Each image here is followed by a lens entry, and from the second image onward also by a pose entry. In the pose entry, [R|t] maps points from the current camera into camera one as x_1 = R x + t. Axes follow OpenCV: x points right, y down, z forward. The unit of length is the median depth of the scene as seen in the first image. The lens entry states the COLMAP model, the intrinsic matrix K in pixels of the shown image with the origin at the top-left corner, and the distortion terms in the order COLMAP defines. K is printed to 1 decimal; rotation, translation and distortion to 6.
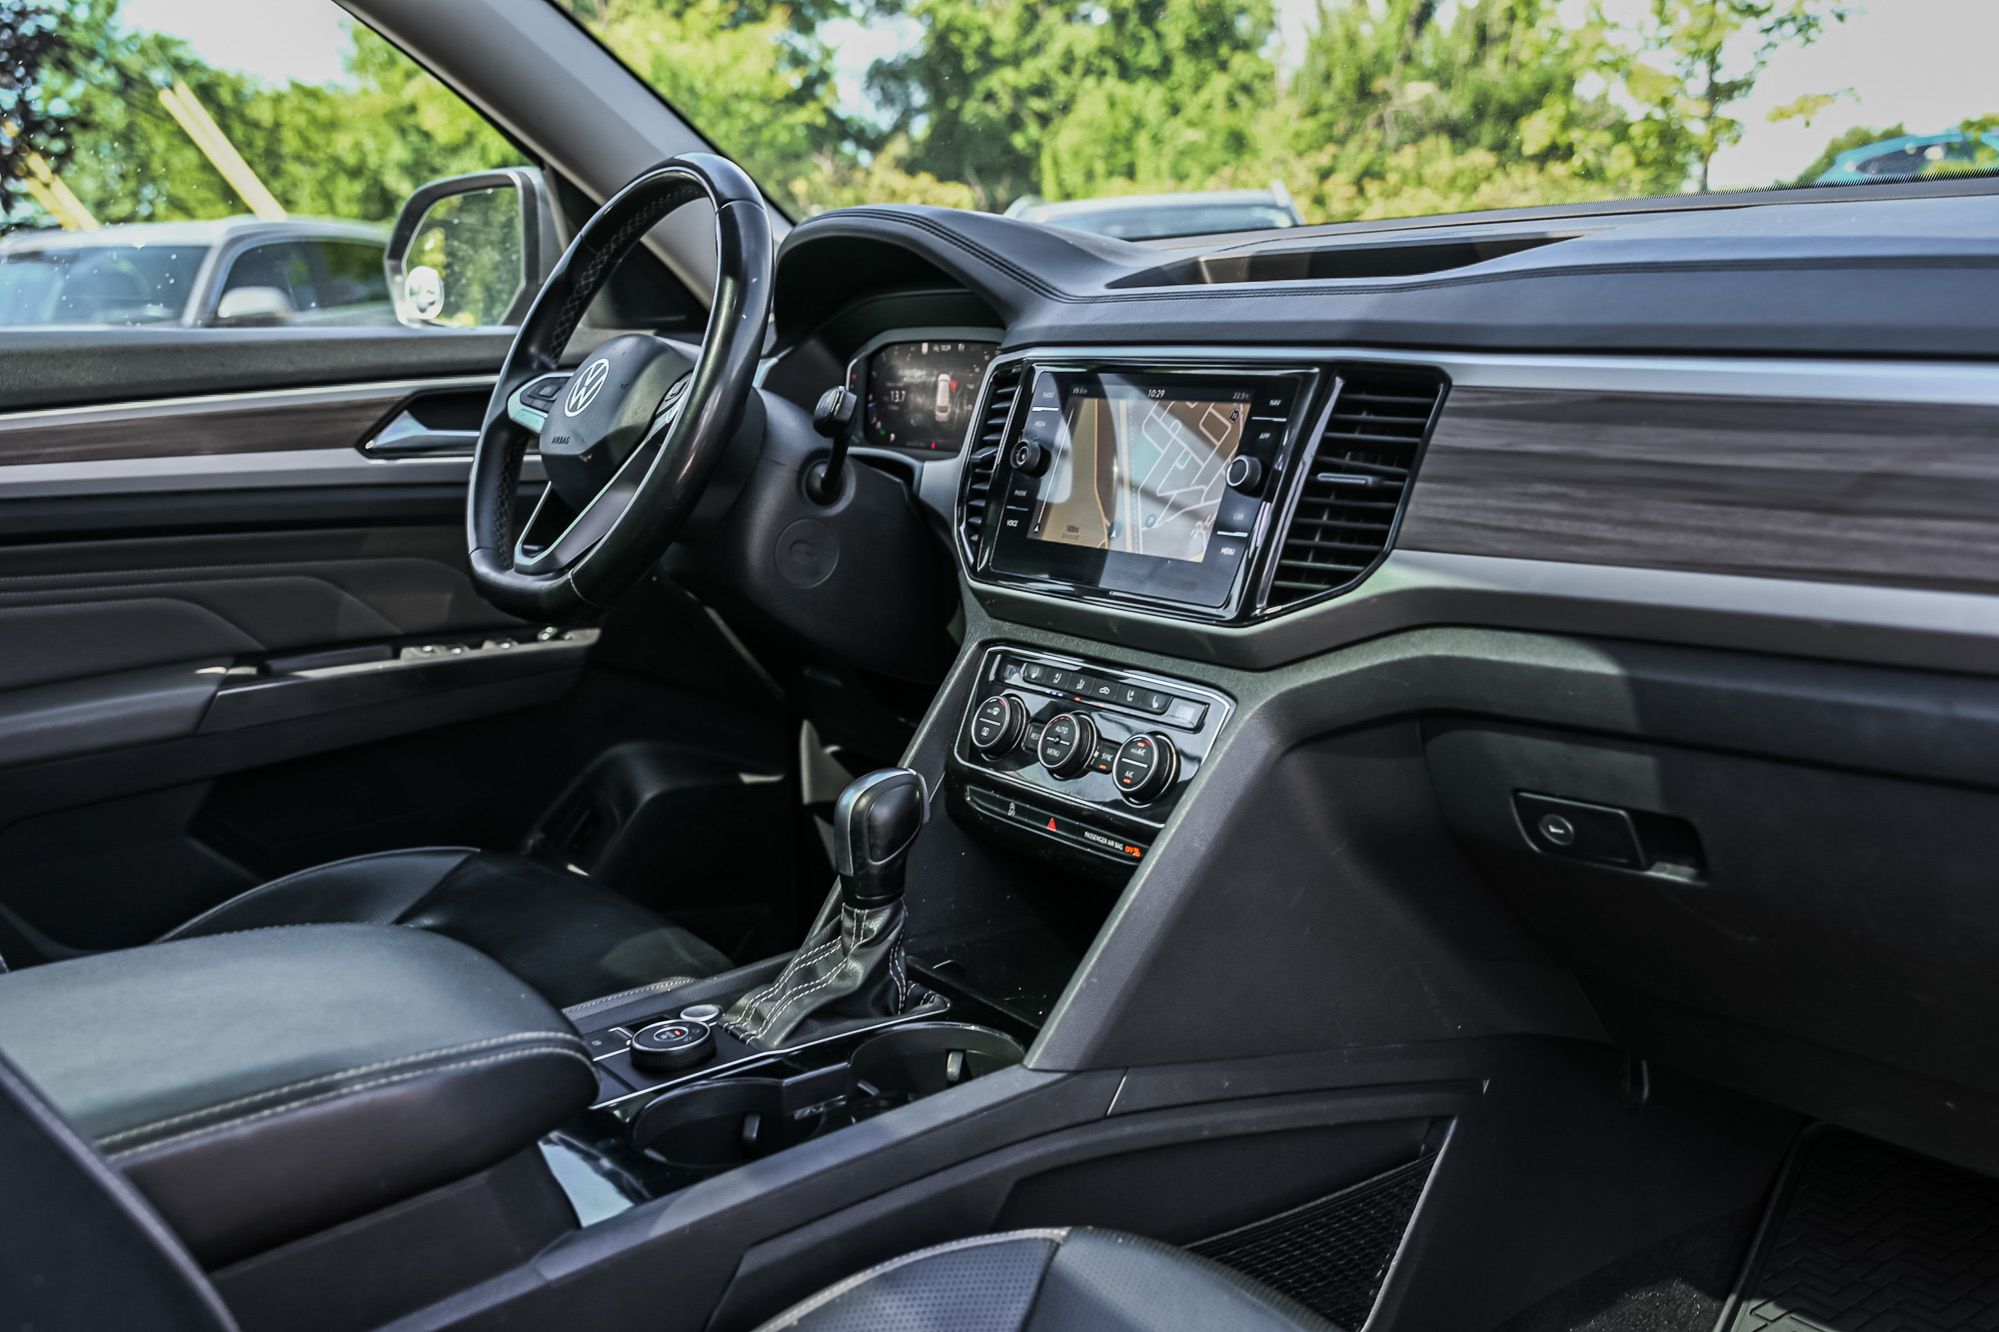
lens RADIAL K [[1819.1, 0, 1011.0], [0, 1819.1, 672.7], [0, 0, 1]] dist [0.018133, 0.000000]
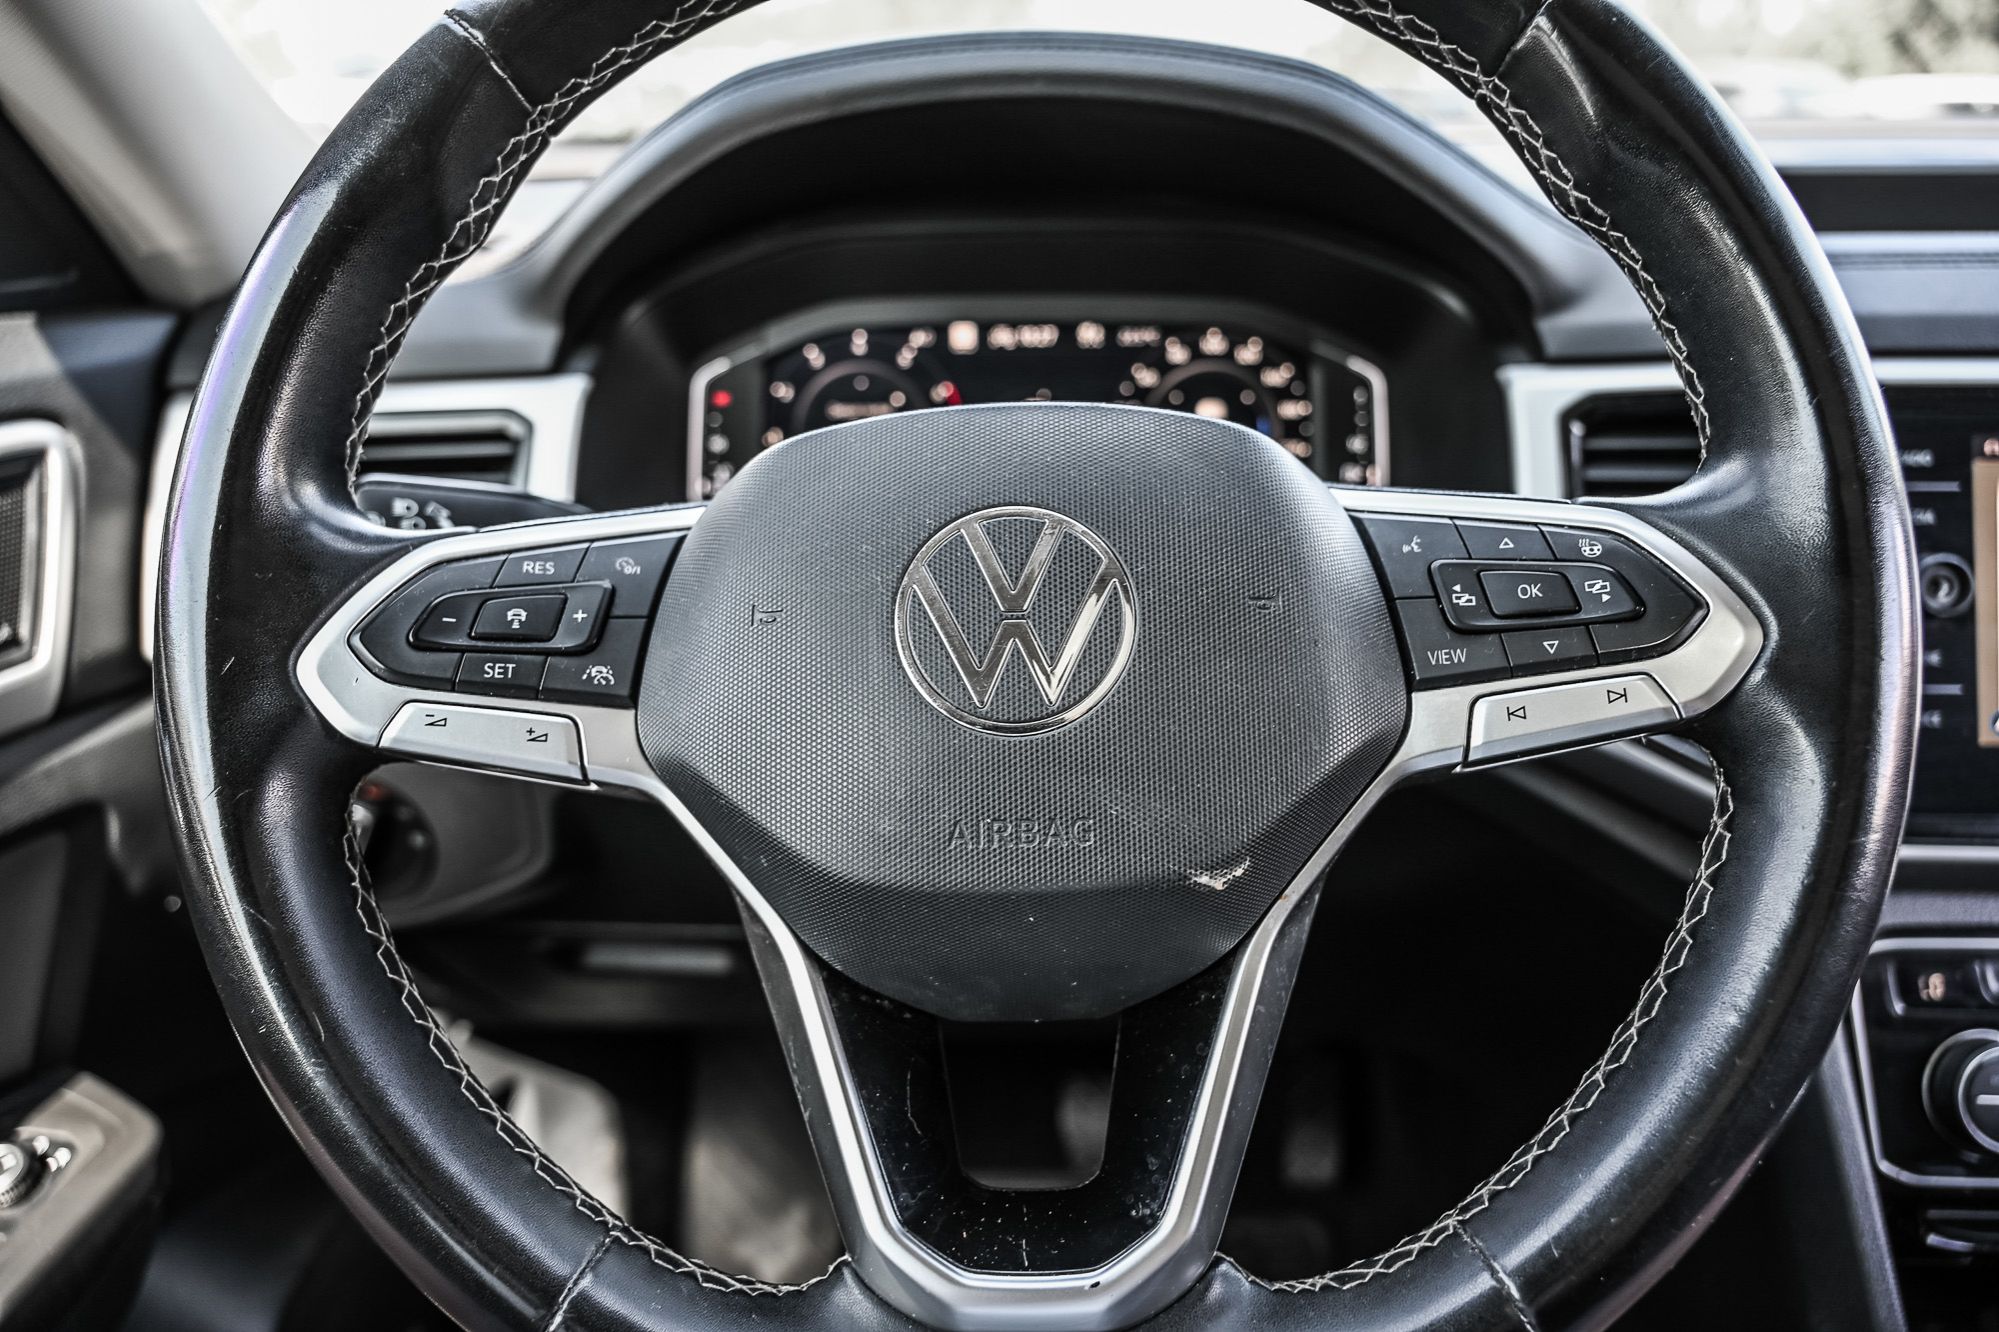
lens RADIAL K [[1314.0, 0, 1009.8], [0, 1314.0, 668.7], [0, 0, 1]] dist [-0.003392, -0.007041]
pose [[0.615740, -0.264915, 0.742081, -0.401316], [0.145875, 0.963833, 0.223039, -0.201714], [-0.774329, -0.029083, 0.632115, 0.902522]]
